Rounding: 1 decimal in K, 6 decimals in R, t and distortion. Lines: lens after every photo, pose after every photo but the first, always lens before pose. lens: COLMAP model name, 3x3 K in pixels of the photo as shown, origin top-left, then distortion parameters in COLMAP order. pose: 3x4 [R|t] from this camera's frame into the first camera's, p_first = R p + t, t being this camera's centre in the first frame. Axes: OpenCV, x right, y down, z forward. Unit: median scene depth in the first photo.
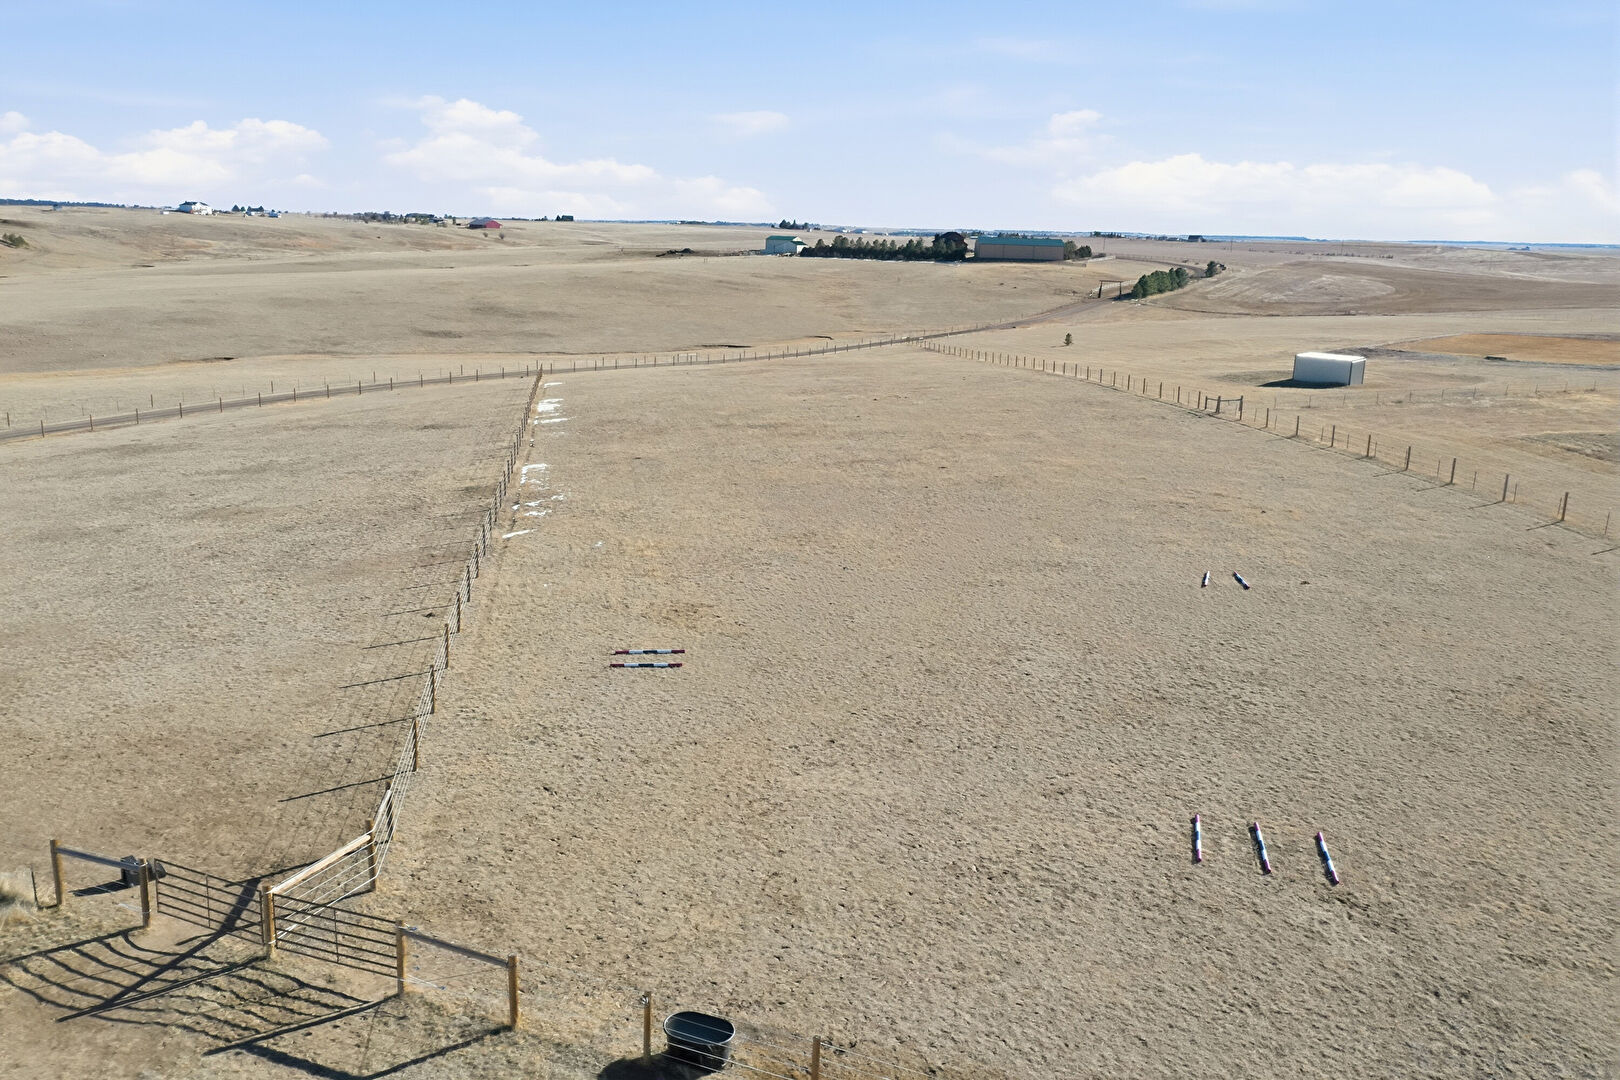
lens RADIAL K [[1286.0, 0, 810.0], [0, 1286.0, 540.0], [0, 0, 1]] dist [0.002917, 0.001616]
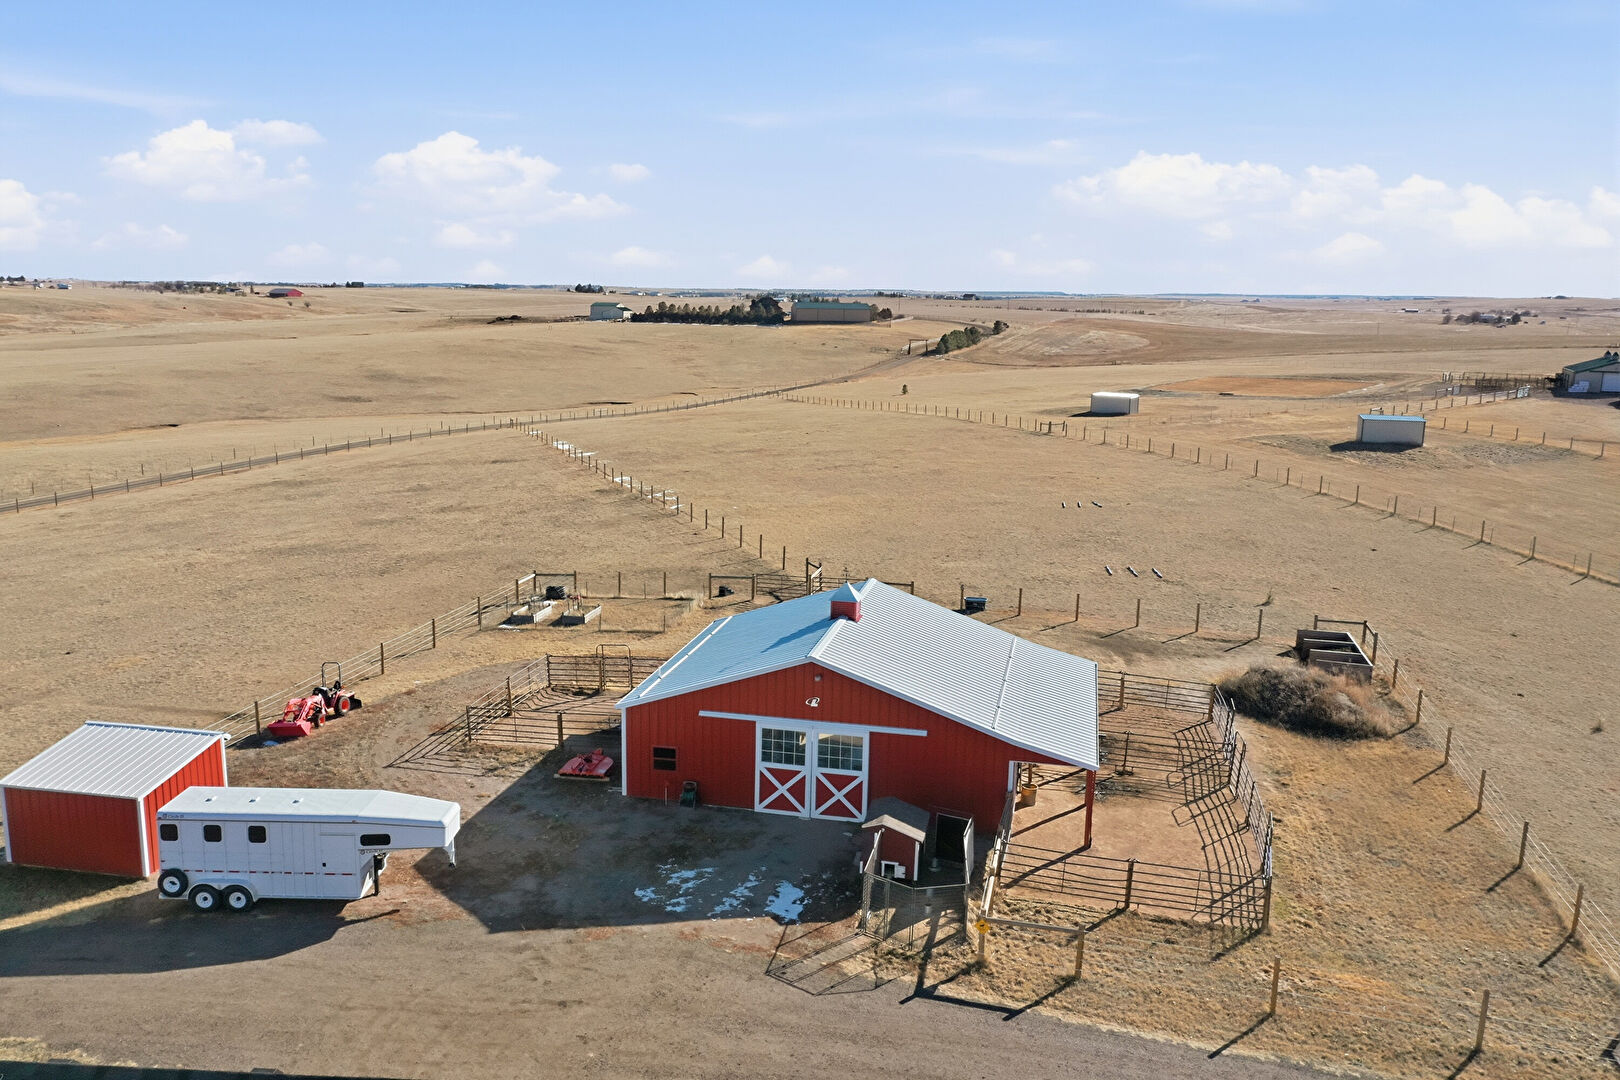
lens RADIAL K [[1286.0, 0, 810.0], [0, 1286.0, 540.0], [0, 0, 1]] dist [0.002917, 0.001616]
pose [[0.985909, -0.043842, 0.161435, -0.055528], [0.050924, 0.997902, -0.039990, 0.019328], [-0.159343, 0.047647, 0.986073, -0.114392]]
